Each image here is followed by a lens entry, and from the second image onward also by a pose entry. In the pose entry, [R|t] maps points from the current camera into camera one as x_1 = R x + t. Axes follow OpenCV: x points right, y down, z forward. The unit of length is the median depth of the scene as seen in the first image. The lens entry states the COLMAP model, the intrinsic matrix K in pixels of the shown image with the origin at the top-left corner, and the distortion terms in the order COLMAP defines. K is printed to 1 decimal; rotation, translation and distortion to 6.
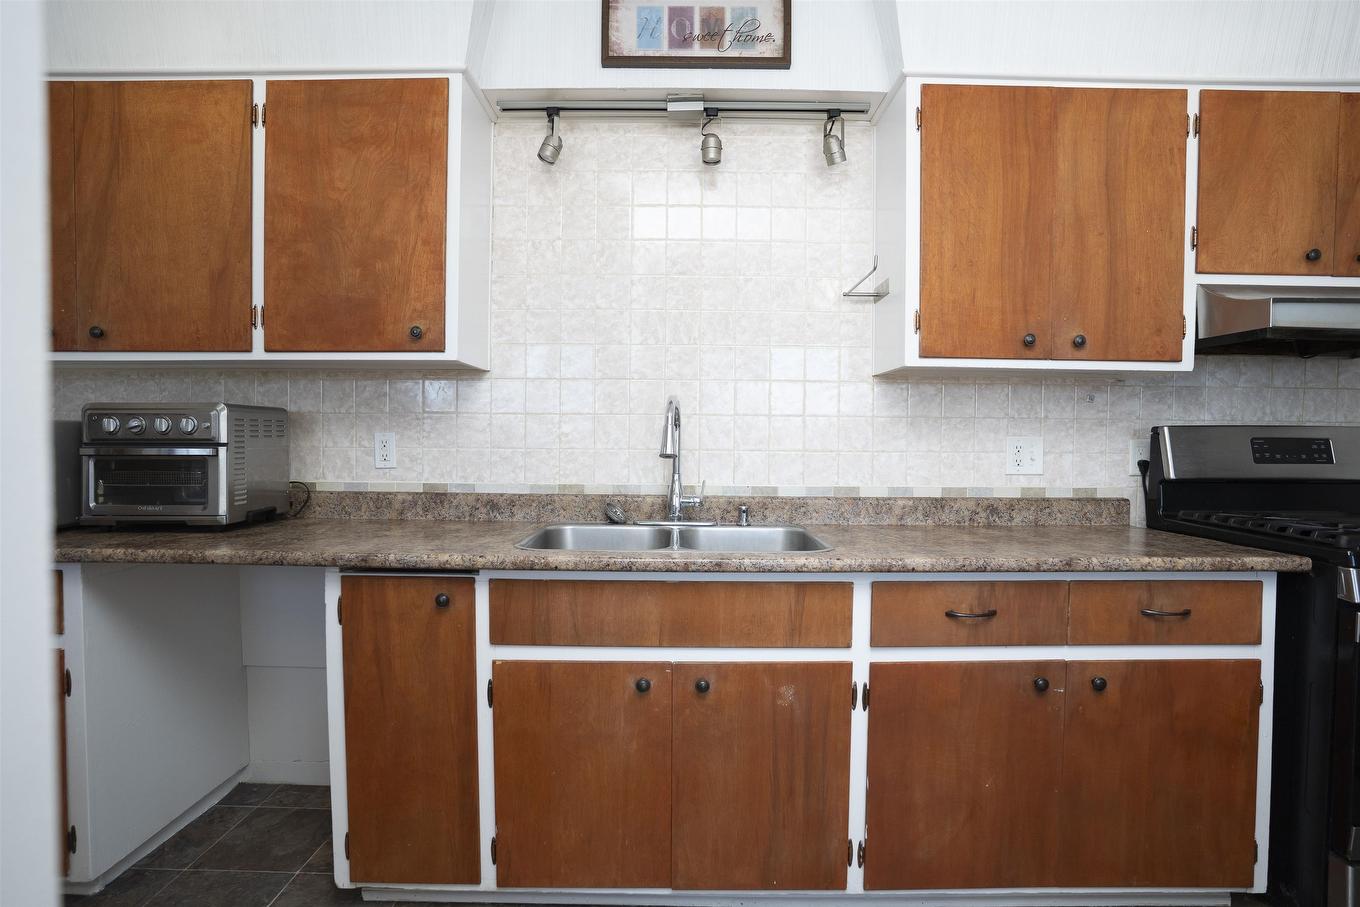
lens RADIAL K [[673.1, 0, 681.5], [0, 673.1, 459.0], [0, 0, 1]] dist [-0.081335, 0.038470]
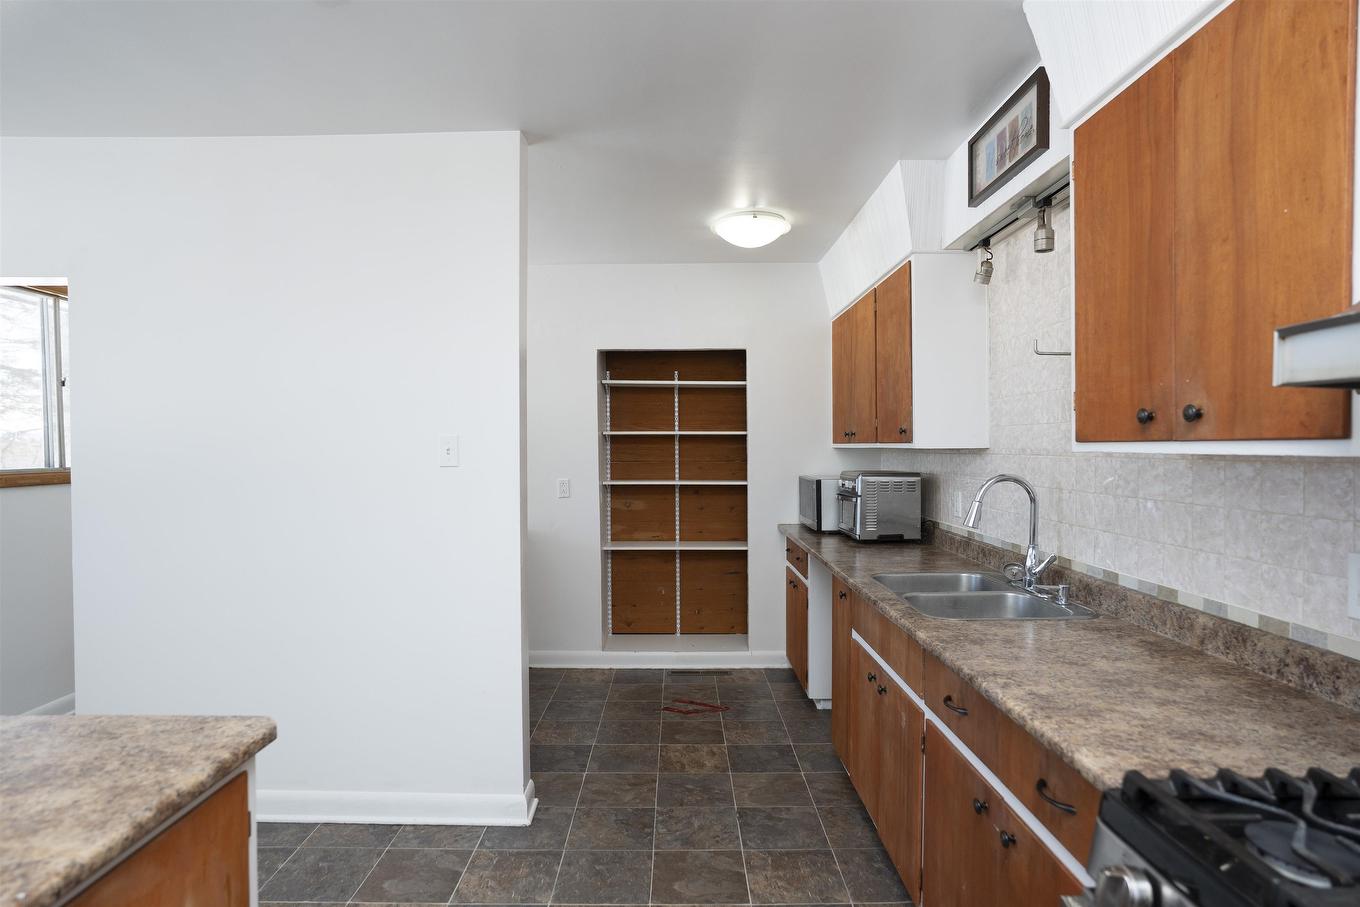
lens RADIAL K [[754.3, 0, 680.0], [0, 754.3, 453.5], [0, 0, 1]] dist [-0.003405, -0.000500]
pose [[-0.004441, 0.002297, -0.999987, 1.320354], [-0.029195, 0.999571, 0.002426, -0.120364], [0.999564, 0.029205, -0.004372, 0.462660]]
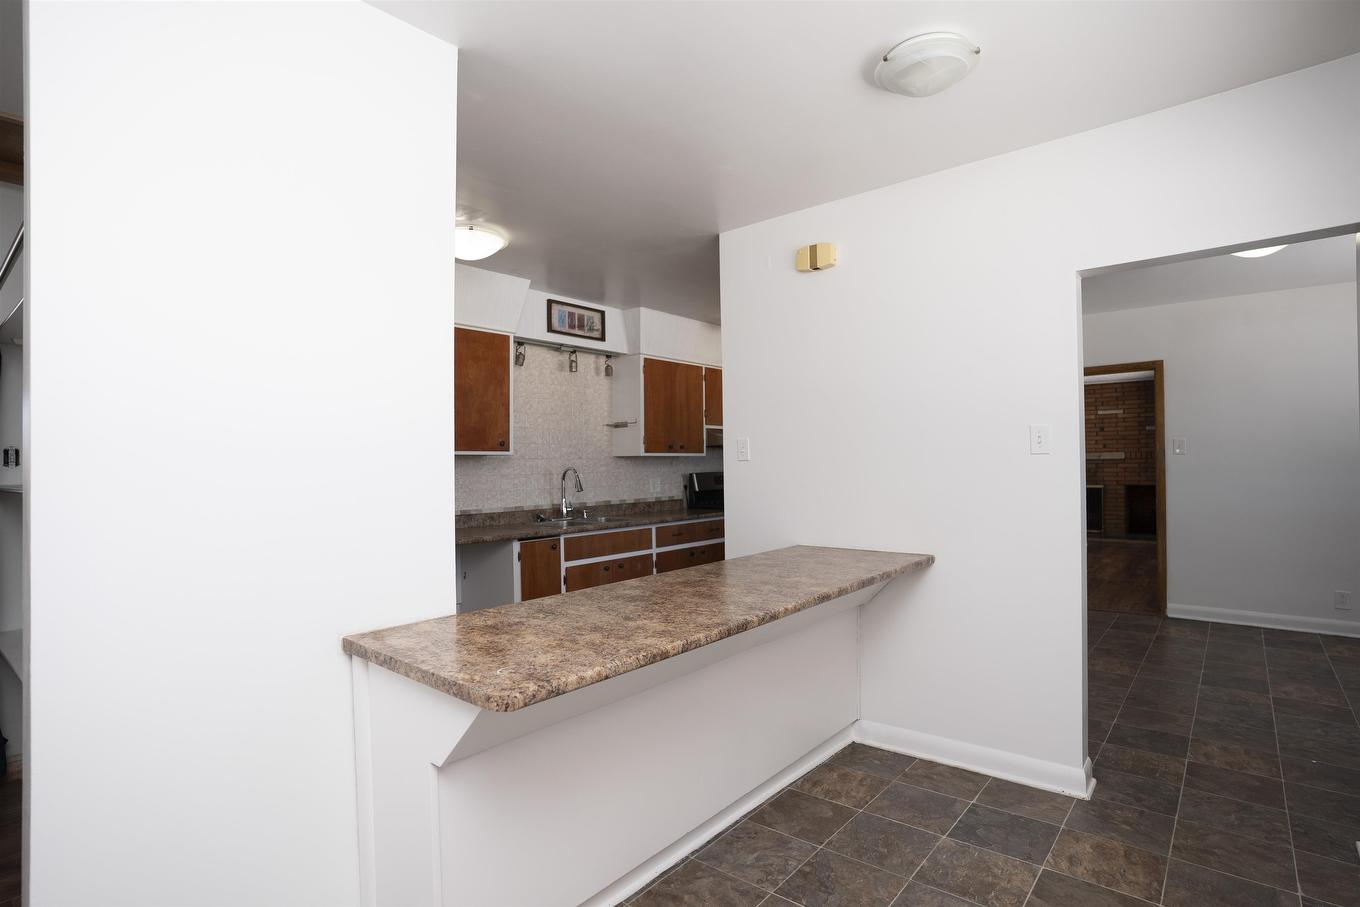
lens RADIAL K [[681.5, 0, 680.0], [0, 681.5, 453.5], [0, 0, 1]] dist [-0.061687, 0.028120]
pose [[0.642851, -0.004622, 0.765977, -1.748750], [0.043568, 0.998584, -0.030539, -0.050531], [-0.764751, 0.053004, 0.642142, -0.980851]]
